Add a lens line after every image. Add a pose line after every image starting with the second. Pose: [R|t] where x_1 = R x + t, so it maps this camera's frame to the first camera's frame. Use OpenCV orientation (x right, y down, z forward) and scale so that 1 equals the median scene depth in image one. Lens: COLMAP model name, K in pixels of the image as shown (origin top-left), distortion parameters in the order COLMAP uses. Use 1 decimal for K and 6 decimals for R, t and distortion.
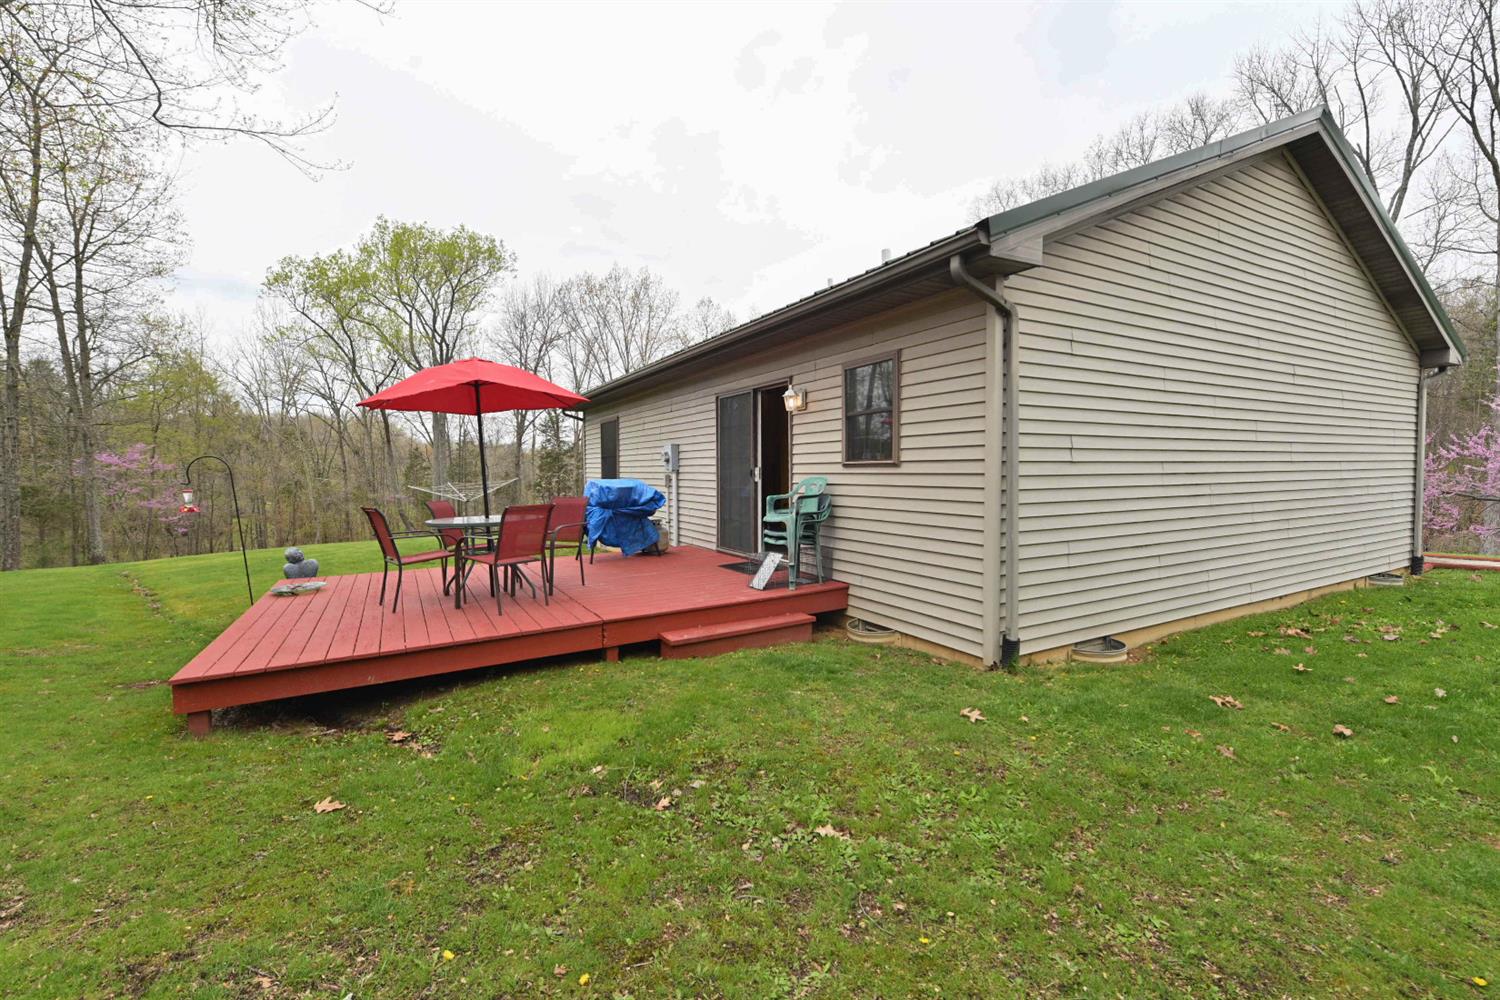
lens RADIAL K [[628.4, 0, 753.6], [0, 628.4, 495.7], [0, 0, 1]] dist [-0.011849, -0.000591]
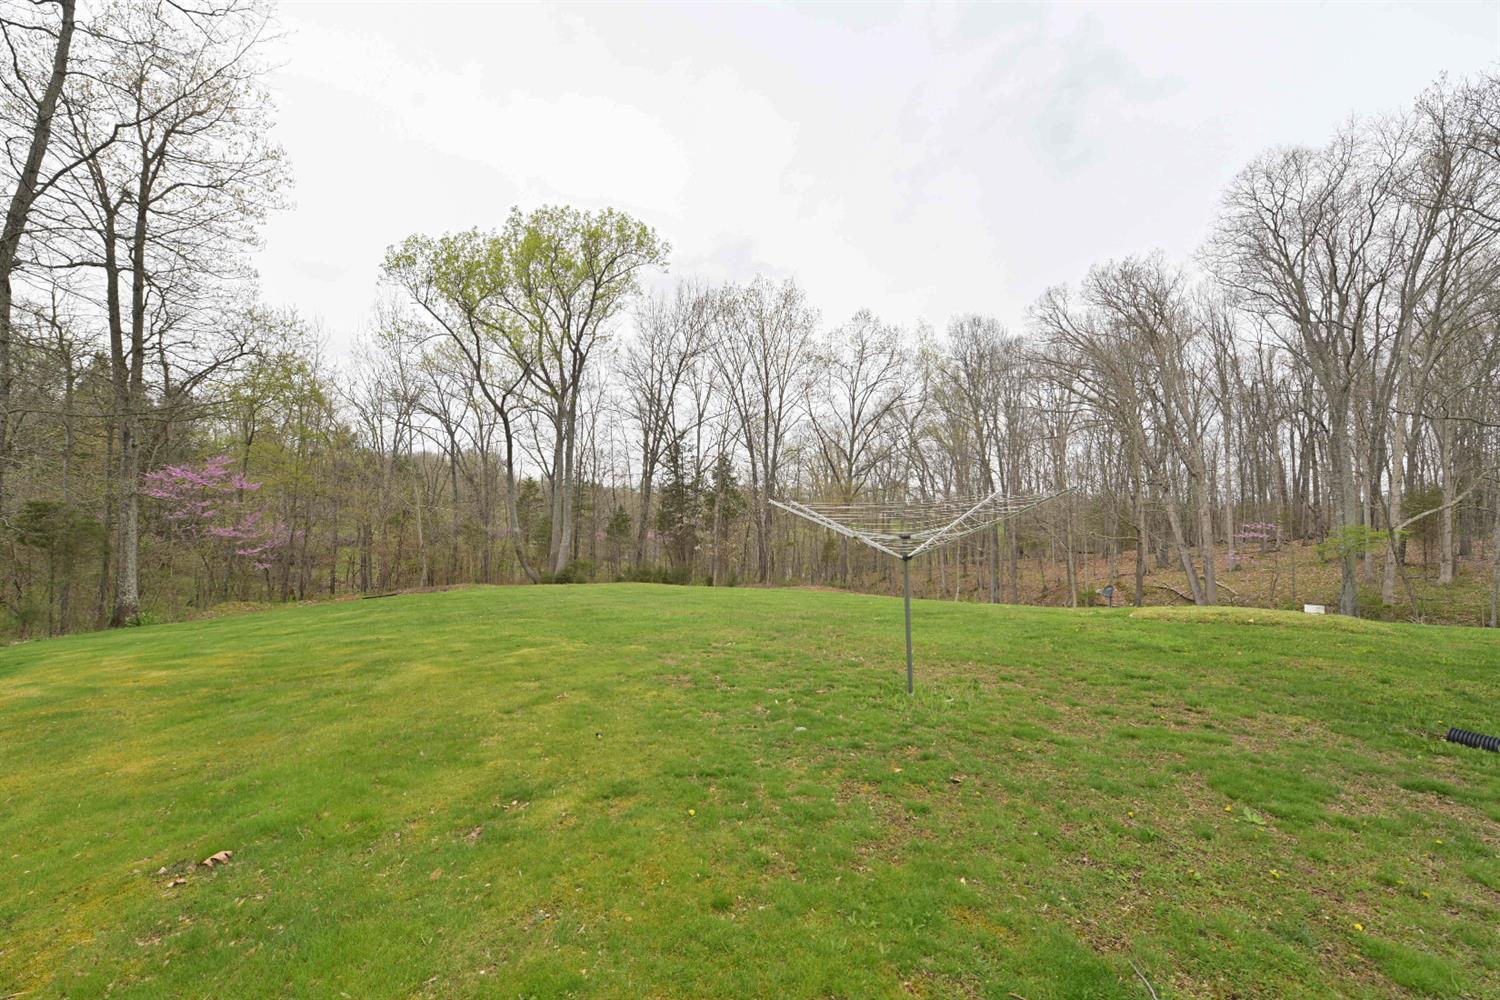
lens RADIAL K [[608.1, 0, 750.0], [0, 608.1, 500.0], [0, 0, 1]] dist [-0.002903, -0.000279]
pose [[0.993050, 0.023721, -0.115278, -0.173096], [-0.030569, 0.997848, -0.058000, -0.003342], [0.113654, 0.061121, 0.991638, 0.234123]]
